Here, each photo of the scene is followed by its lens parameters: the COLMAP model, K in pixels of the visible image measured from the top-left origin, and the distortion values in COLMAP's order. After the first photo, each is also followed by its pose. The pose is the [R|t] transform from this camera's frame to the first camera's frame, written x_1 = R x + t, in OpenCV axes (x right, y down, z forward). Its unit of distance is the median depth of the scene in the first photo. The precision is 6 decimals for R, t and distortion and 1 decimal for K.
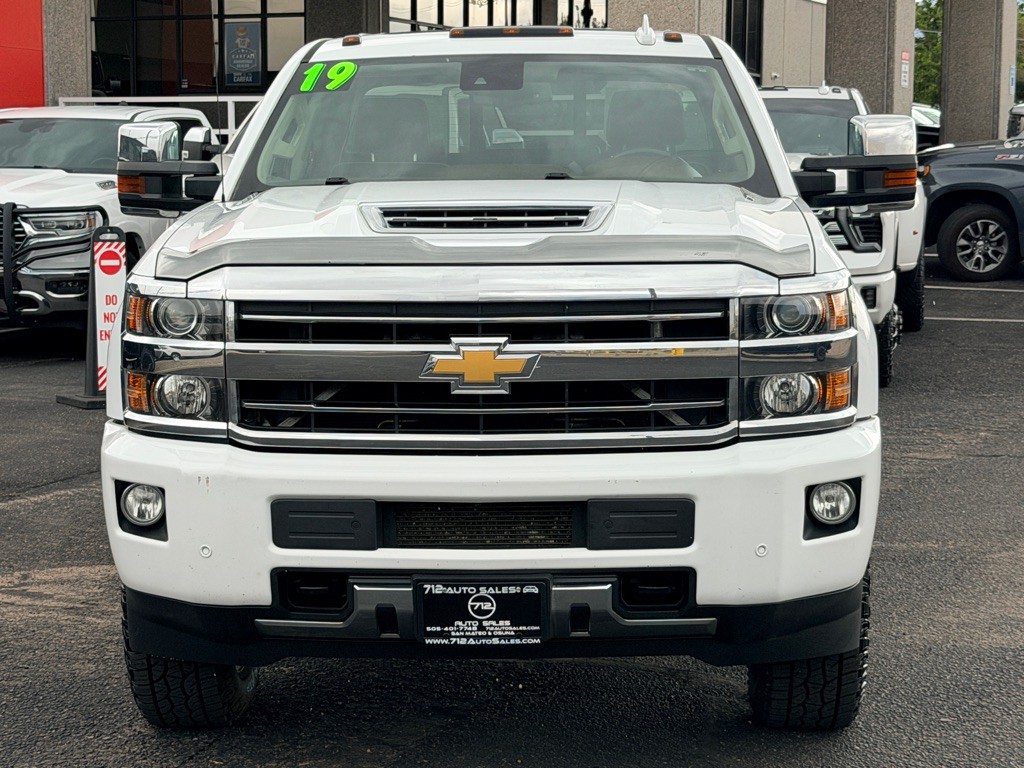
lens RADIAL K [[2304.6, 0, 512.0], [0, 2304.6, 384.0], [0, 0, 1]] dist [0.109103, -0.447954]
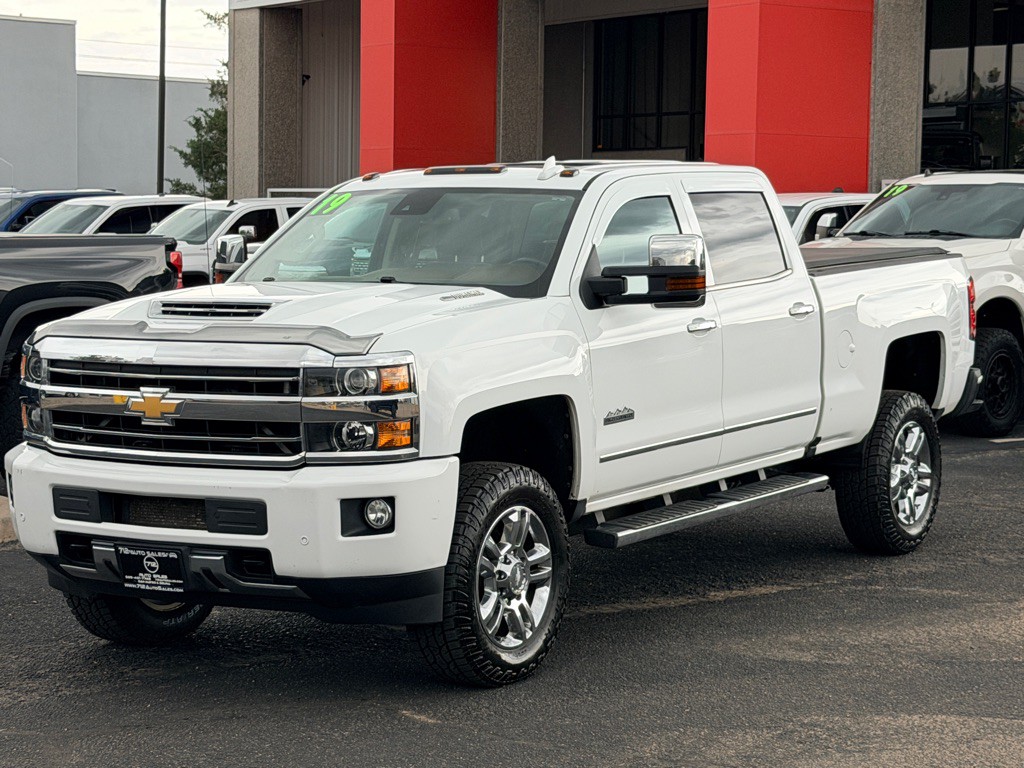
lens RADIAL K [[2304.6, 0, 512.0], [0, 2304.6, 384.0], [0, 0, 1]] dist [0.109103, -0.447954]
pose [[0.871177, 0.037607, -0.489526, 0.934470], [-0.050569, 0.998632, -0.013276, -0.014353], [0.488357, 0.036320, 0.871888, -0.217943]]
